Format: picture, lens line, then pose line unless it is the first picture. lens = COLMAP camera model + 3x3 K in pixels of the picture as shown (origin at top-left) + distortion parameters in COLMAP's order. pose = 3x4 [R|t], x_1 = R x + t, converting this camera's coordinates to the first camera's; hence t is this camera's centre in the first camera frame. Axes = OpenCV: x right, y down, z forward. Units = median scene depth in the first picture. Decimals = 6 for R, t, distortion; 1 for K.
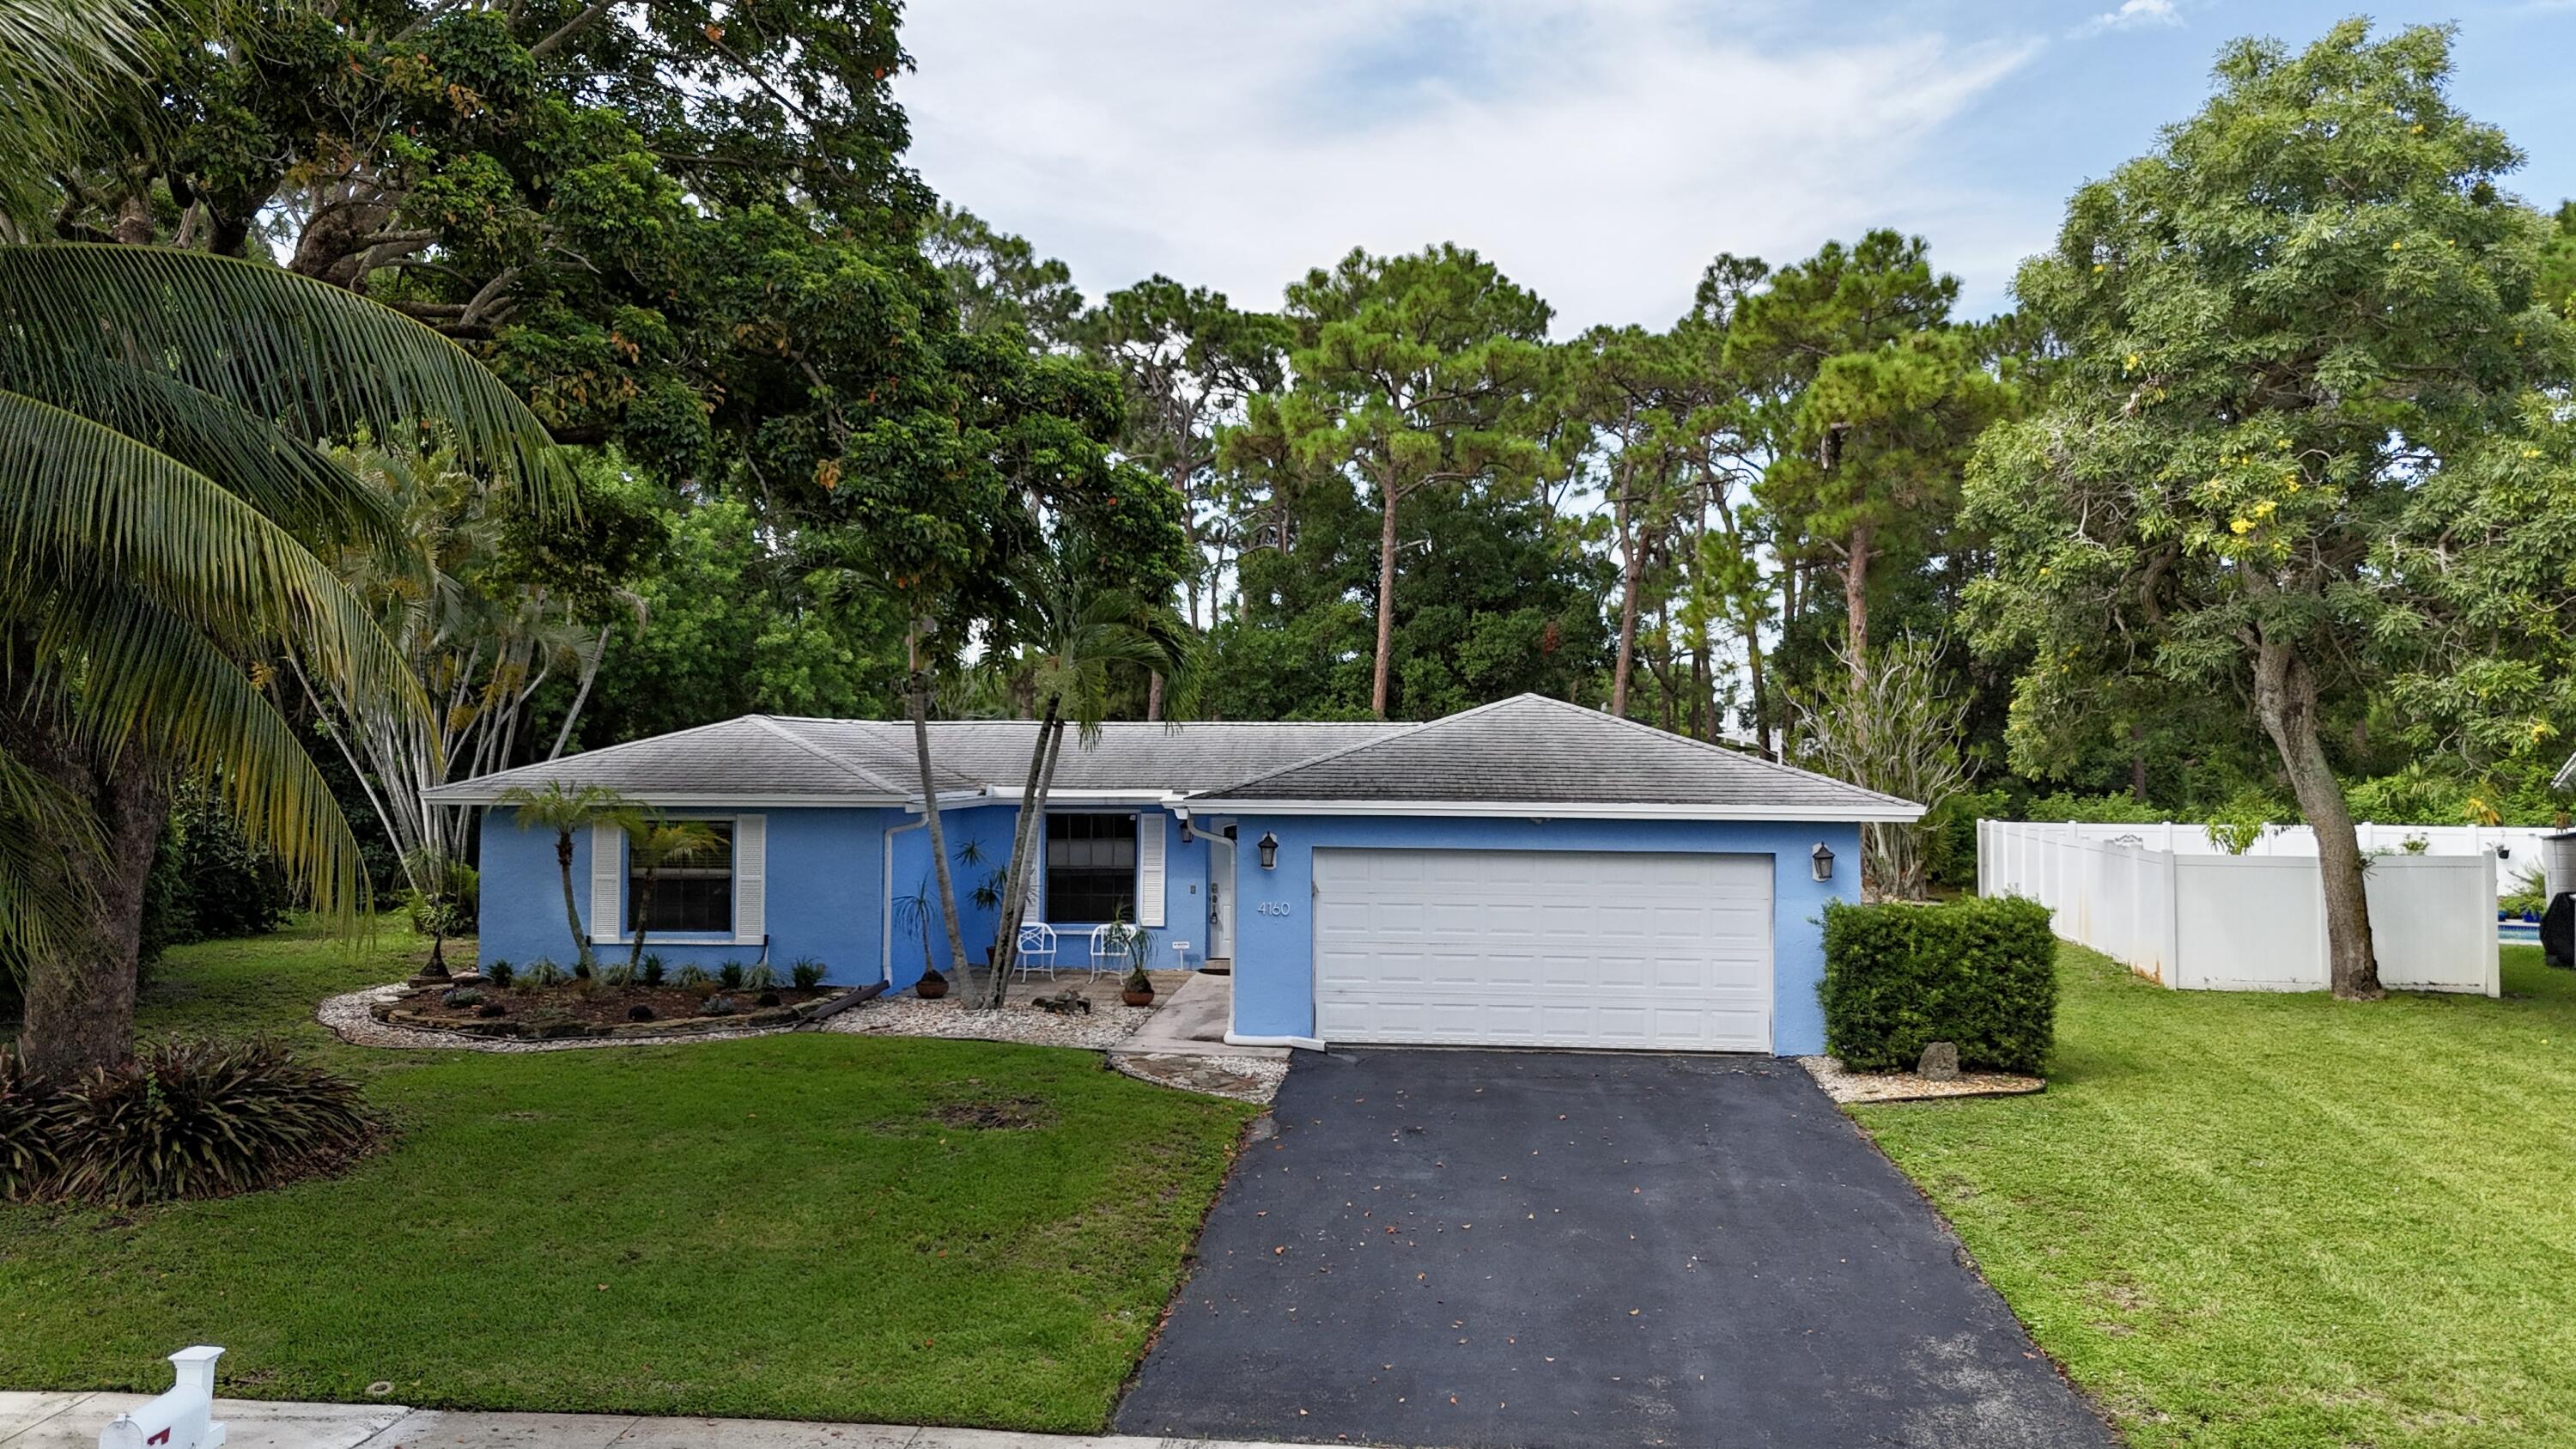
lens RADIAL K [[1936.7, 0, 1306.2], [0, 1936.7, 715.2], [0, 0, 1]] dist [0.055691, -0.050343]
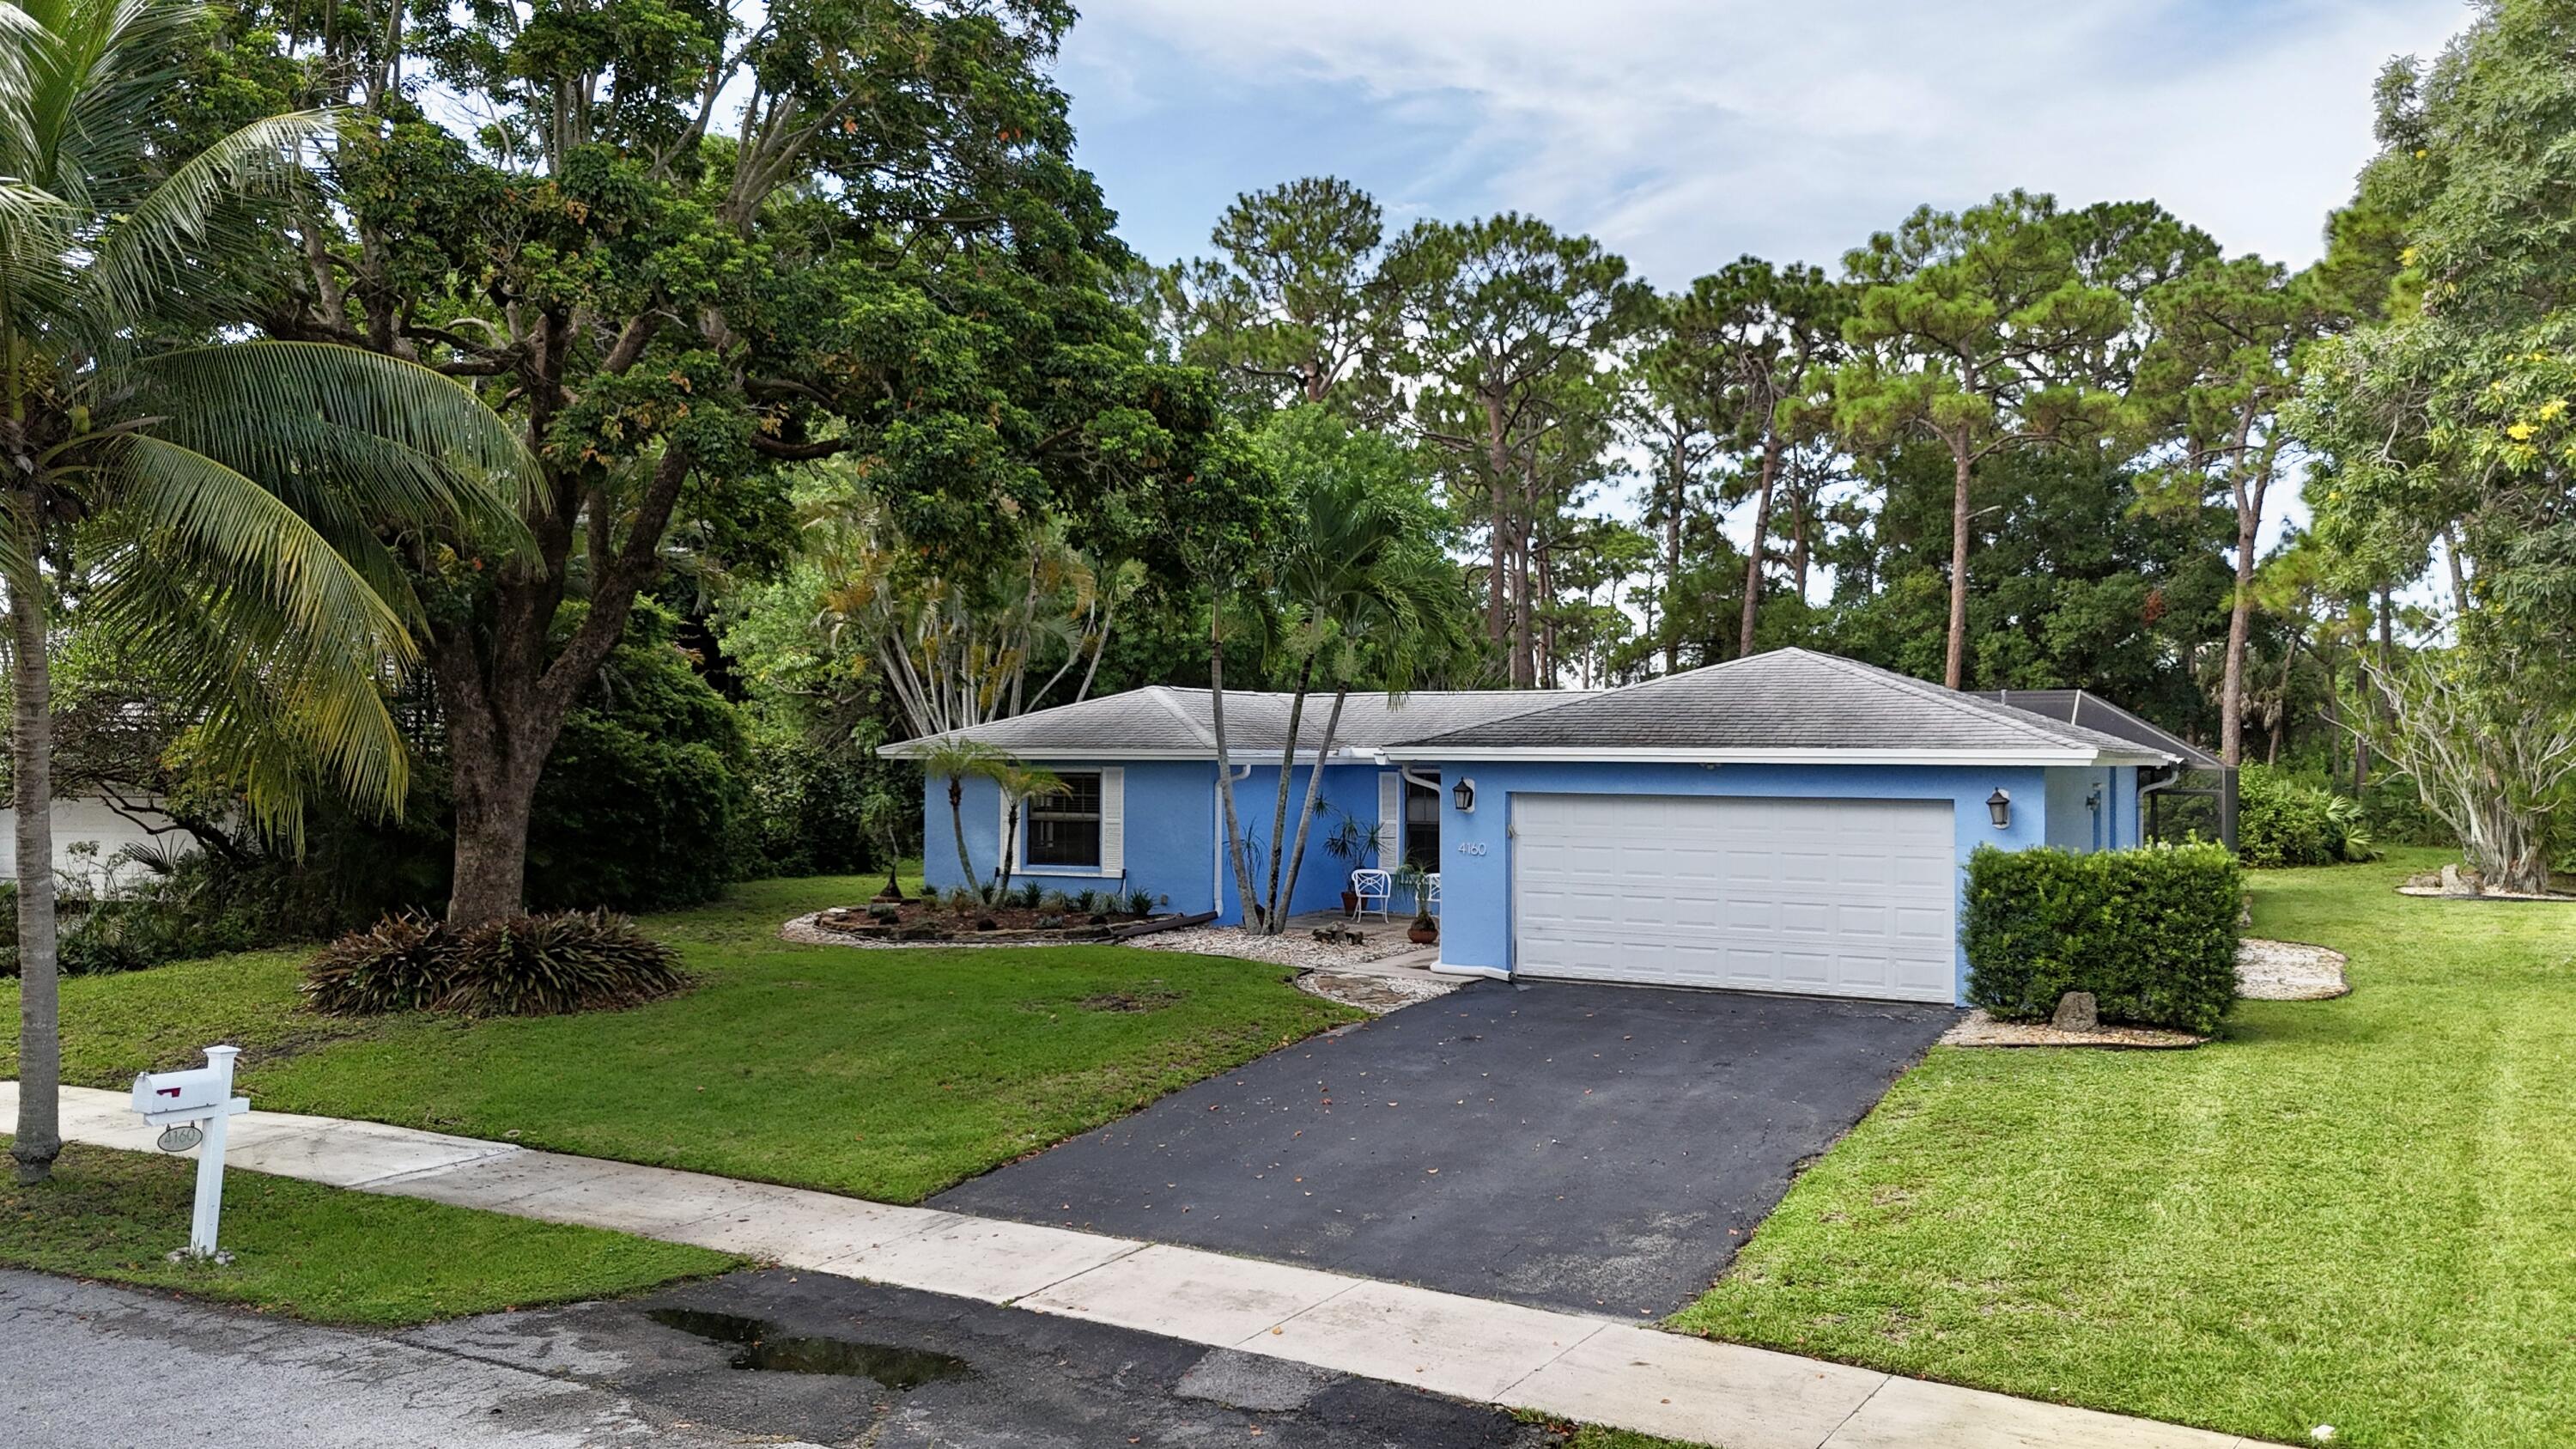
lens RADIAL K [[1936.7, 0, 1283.9], [0, 1936.7, 724.2], [0, 0, 1]] dist [0.055691, -0.050343]
pose [[0.914329, -0.008524, -0.404883, 0.293889], [0.010051, 0.999948, 0.001645, 0.025090], [0.404848, -0.005574, 0.914367, -0.028994]]
